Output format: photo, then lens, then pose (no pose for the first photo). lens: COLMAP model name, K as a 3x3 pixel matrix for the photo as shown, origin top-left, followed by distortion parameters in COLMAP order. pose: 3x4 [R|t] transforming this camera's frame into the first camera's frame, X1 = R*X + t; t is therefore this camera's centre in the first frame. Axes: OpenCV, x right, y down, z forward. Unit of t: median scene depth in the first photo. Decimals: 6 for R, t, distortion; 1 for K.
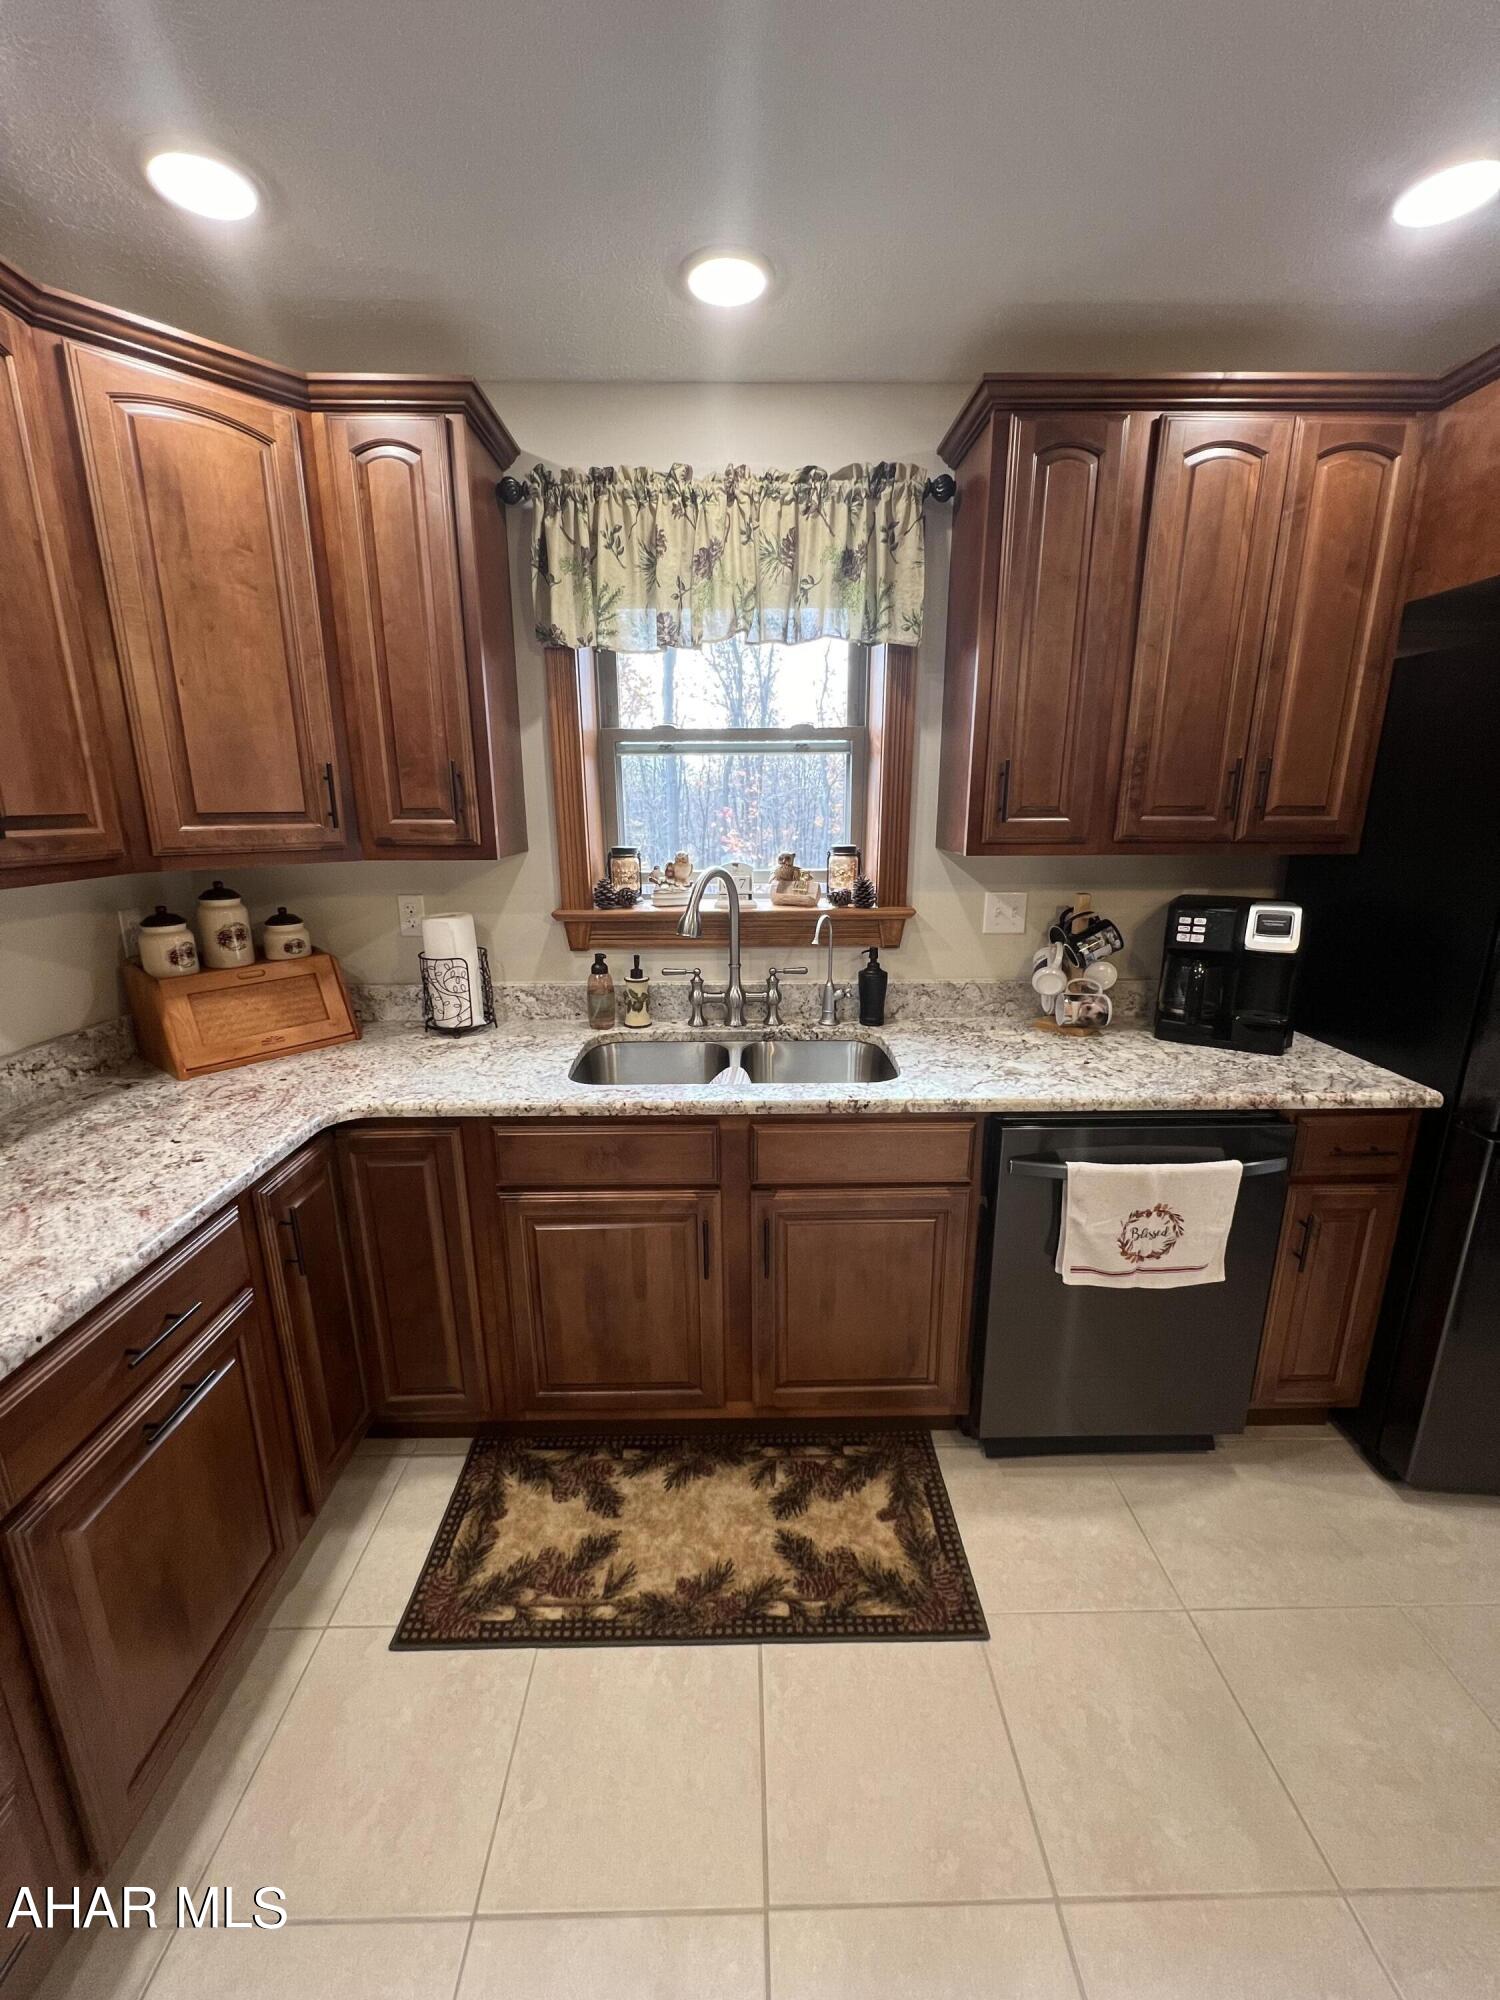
lens RADIAL K [[796.5, 0, 750.0], [0, 796.5, 997.4], [0, 0, 1]] dist [-0.002602, 0.000841]
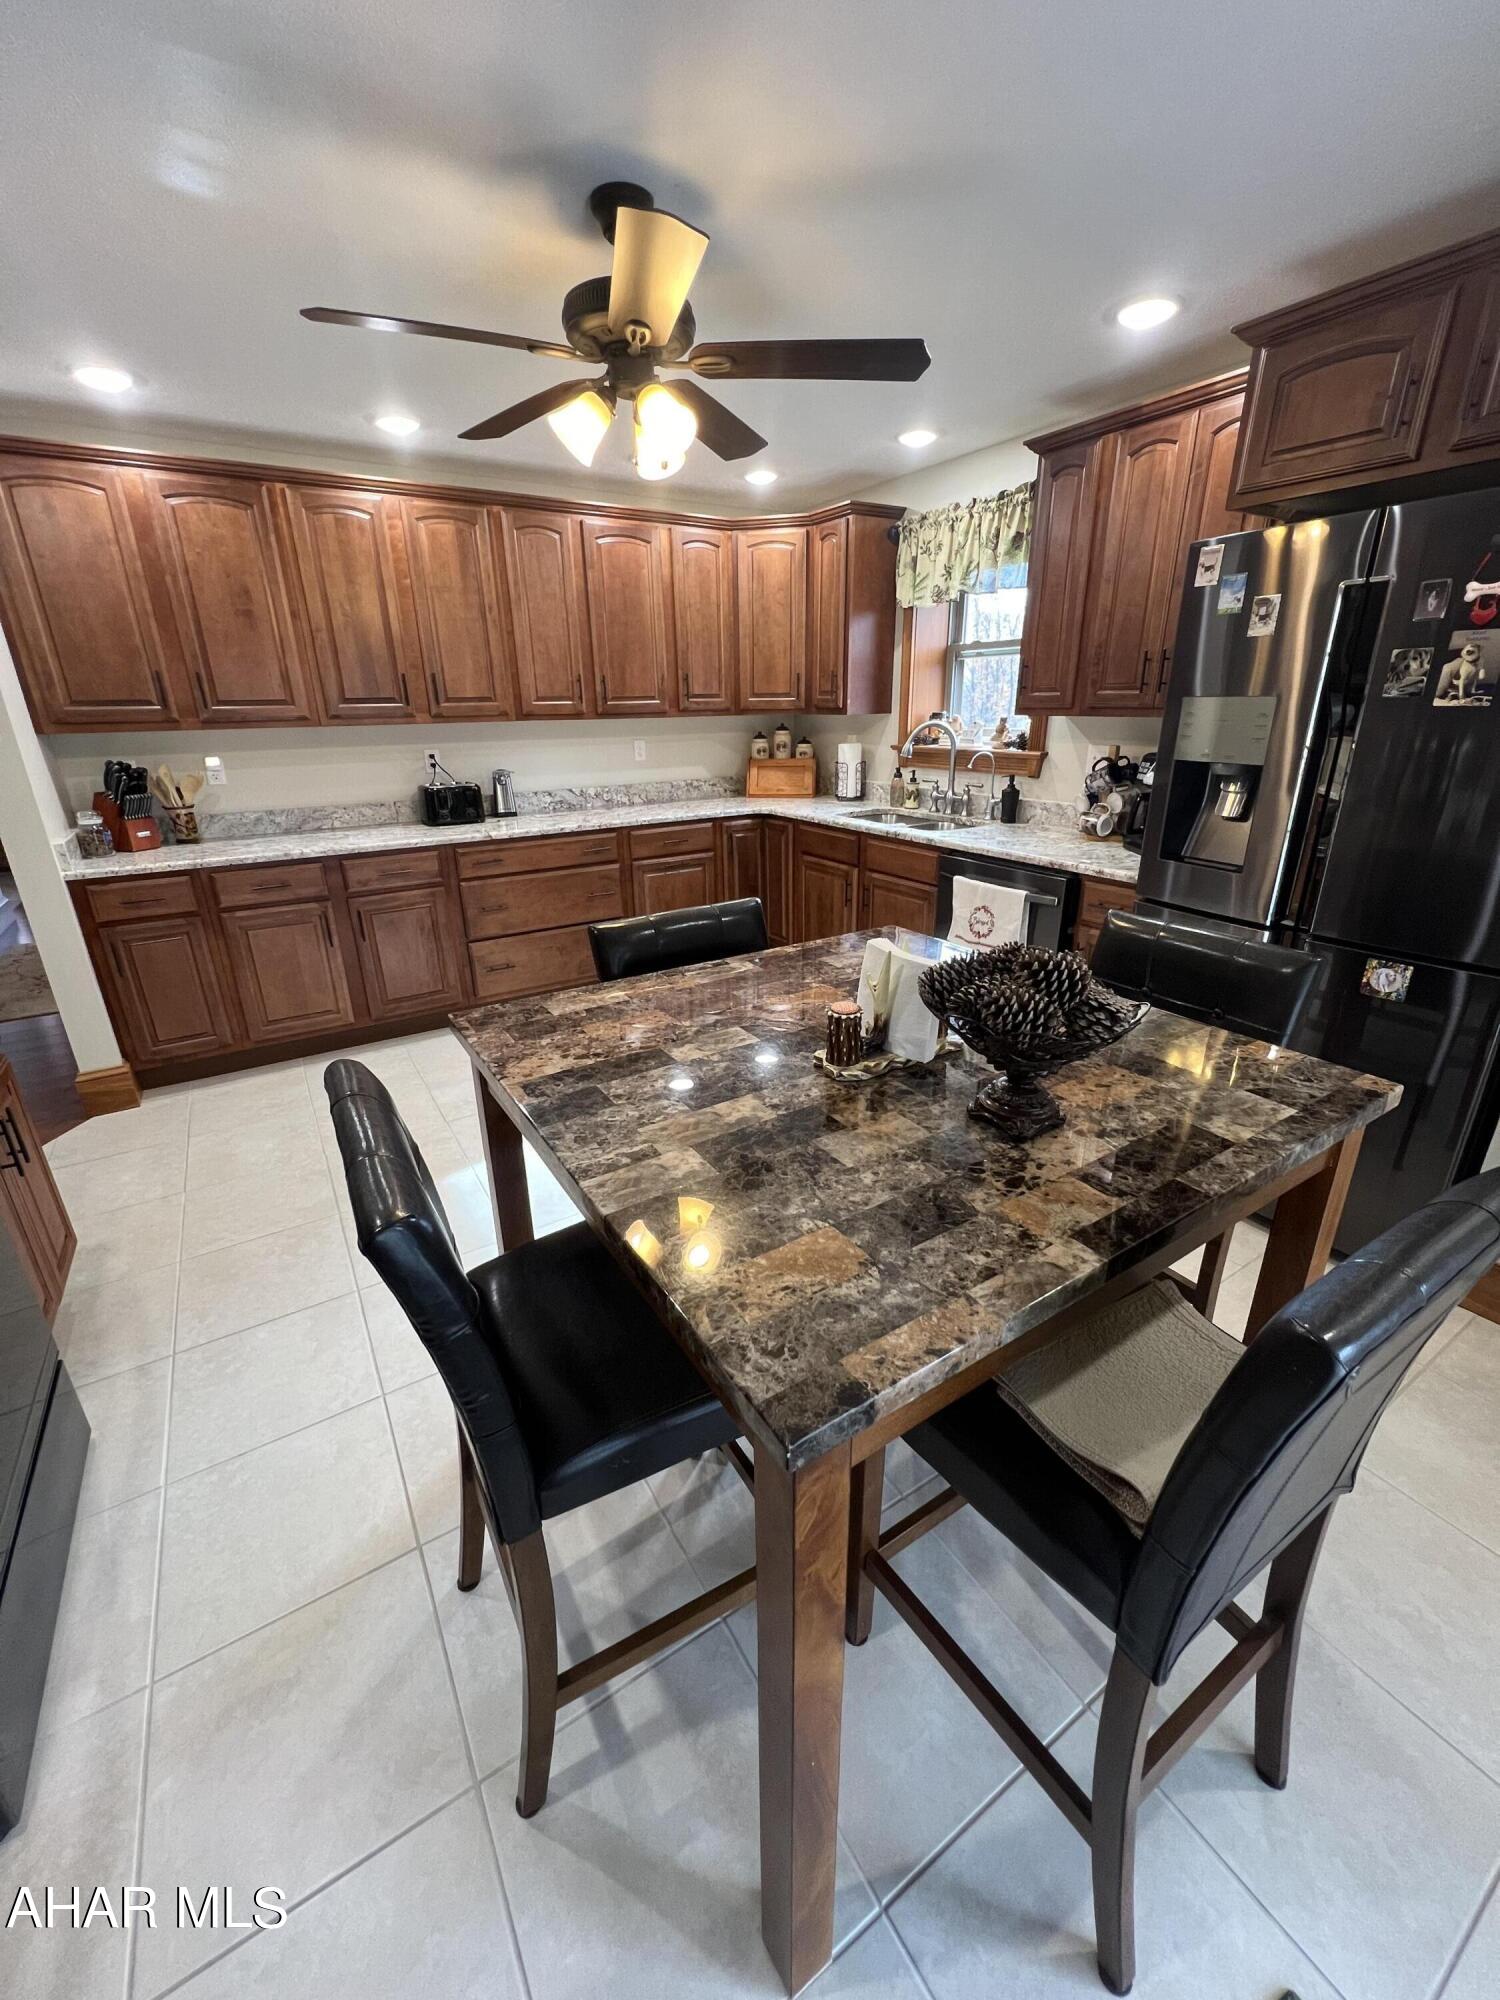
lens RADIAL K [[796.5, 0, 747.8], [0, 796.5, 1000.0], [0, 0, 1]] dist [-0.002602, 0.000841]
pose [[0.515811, 0.299253, -0.802737, 1.605736], [-0.194306, 0.953455, 0.230585, 0.132102], [0.834377, 0.037038, 0.549949, -0.440153]]
